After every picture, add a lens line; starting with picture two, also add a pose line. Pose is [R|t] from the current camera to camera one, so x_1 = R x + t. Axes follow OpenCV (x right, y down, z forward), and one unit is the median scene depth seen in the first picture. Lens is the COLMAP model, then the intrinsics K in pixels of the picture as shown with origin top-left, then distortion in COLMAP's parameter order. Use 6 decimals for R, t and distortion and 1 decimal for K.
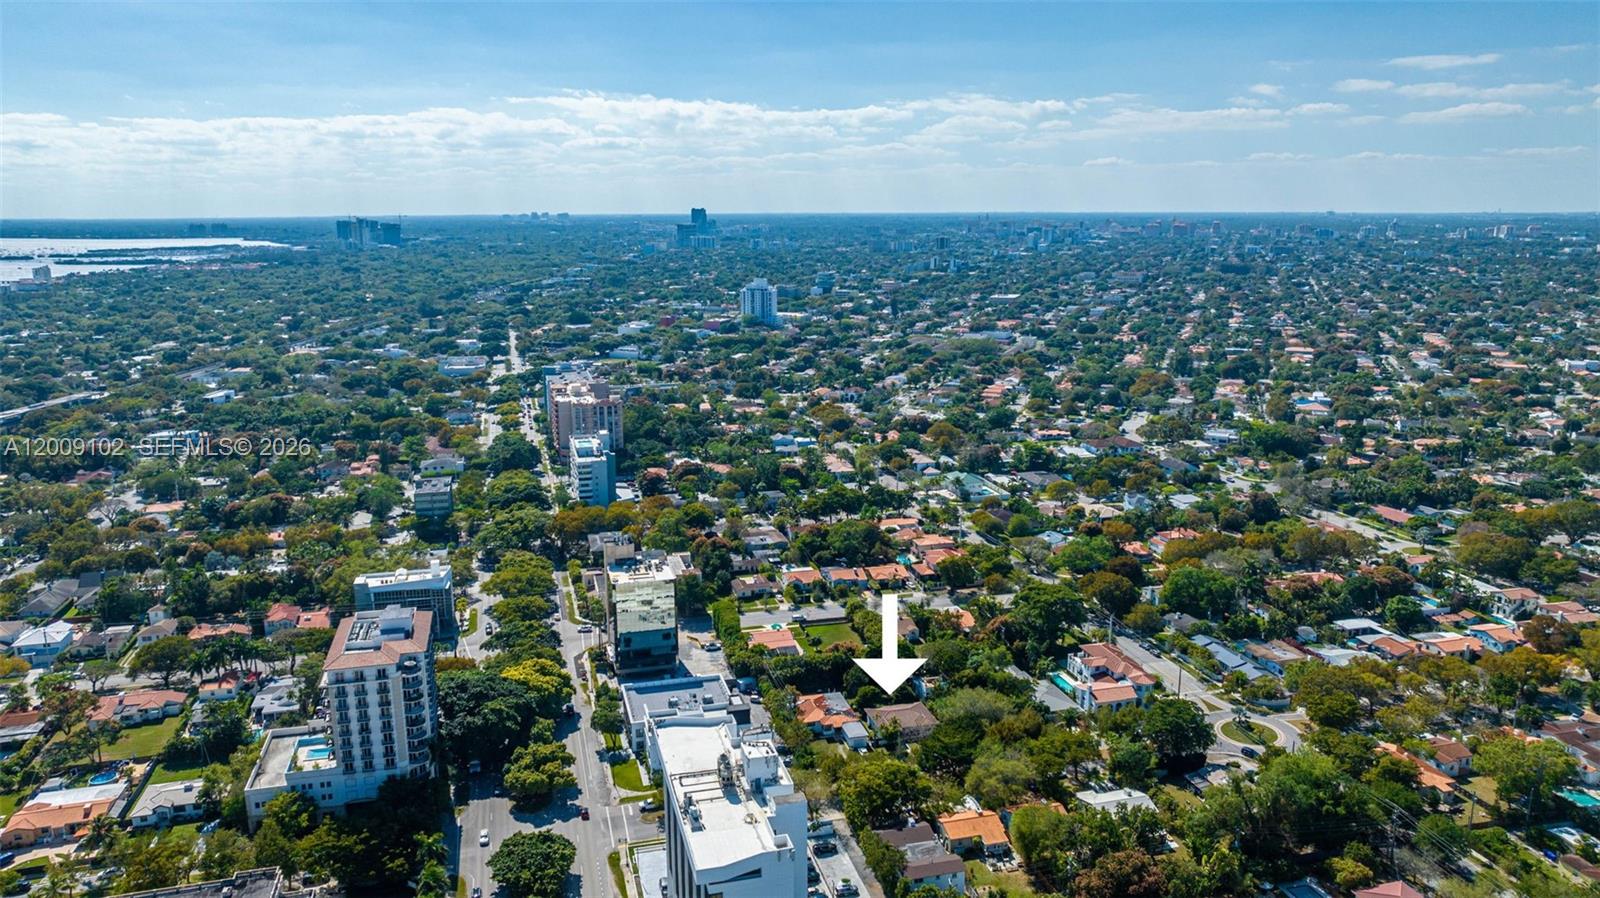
lens RADIAL K [[1103.7, 0, 800.0], [0, 1103.7, 449.0], [0, 0, 1]] dist [0.001711, 0.000595]
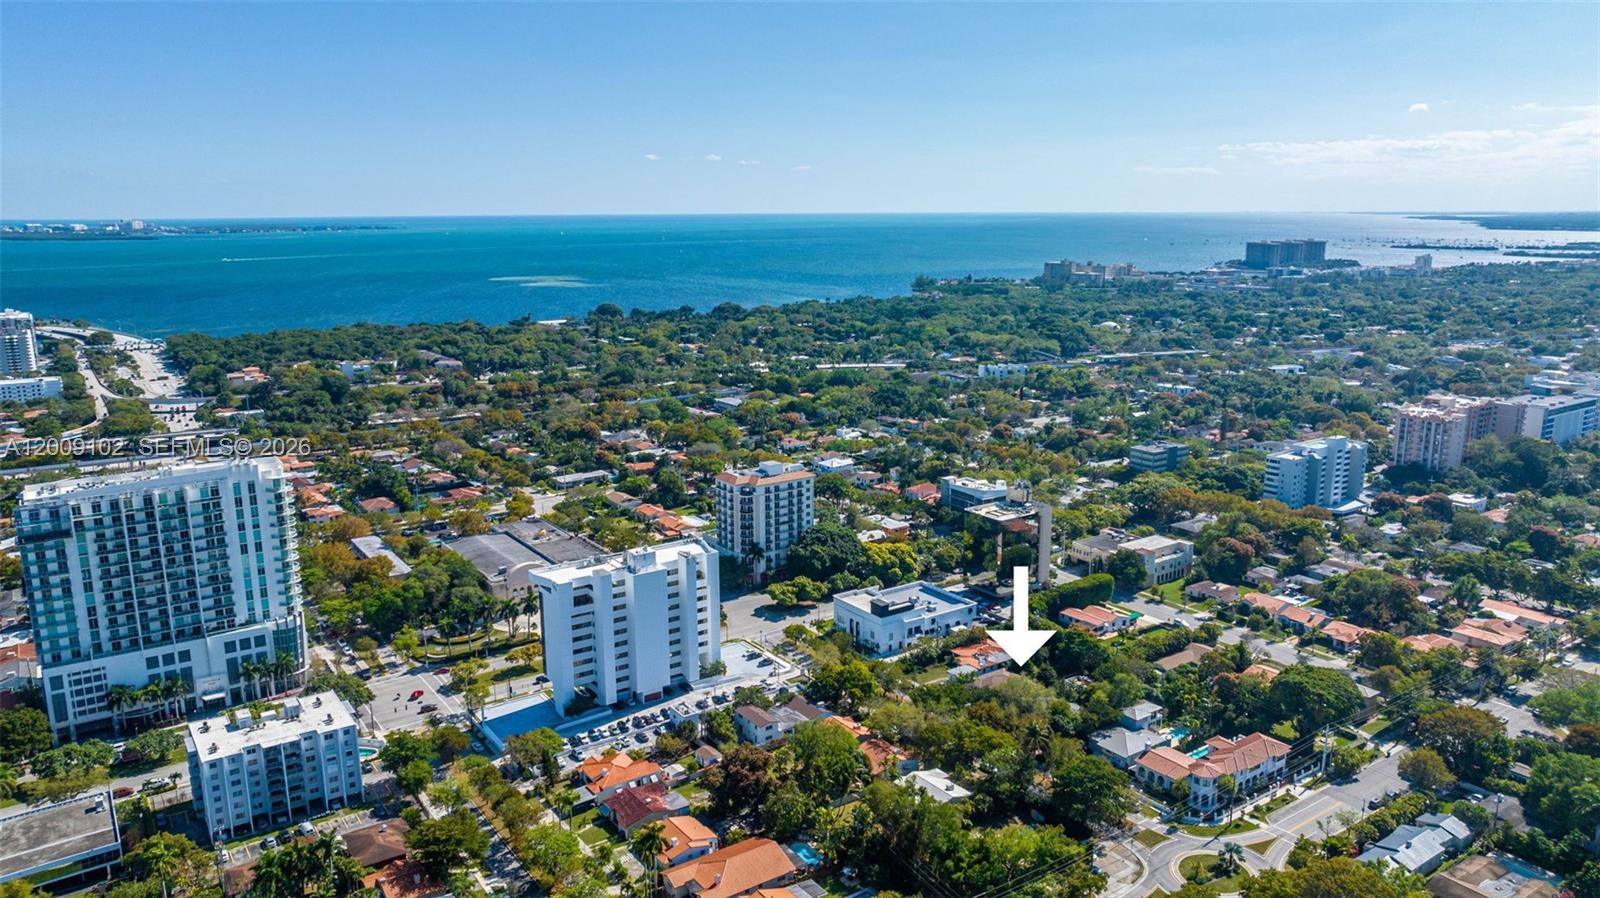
lens RADIAL K [[1103.7, 0, 800.0], [0, 1103.7, 449.0], [0, 0, 1]] dist [0.001711, 0.000595]
pose [[0.343373, 0.195661, -0.918592, 0.684318], [-0.188925, 0.972457, 0.136513, -0.061452], [0.920001, 0.126670, 0.370880, 0.275027]]
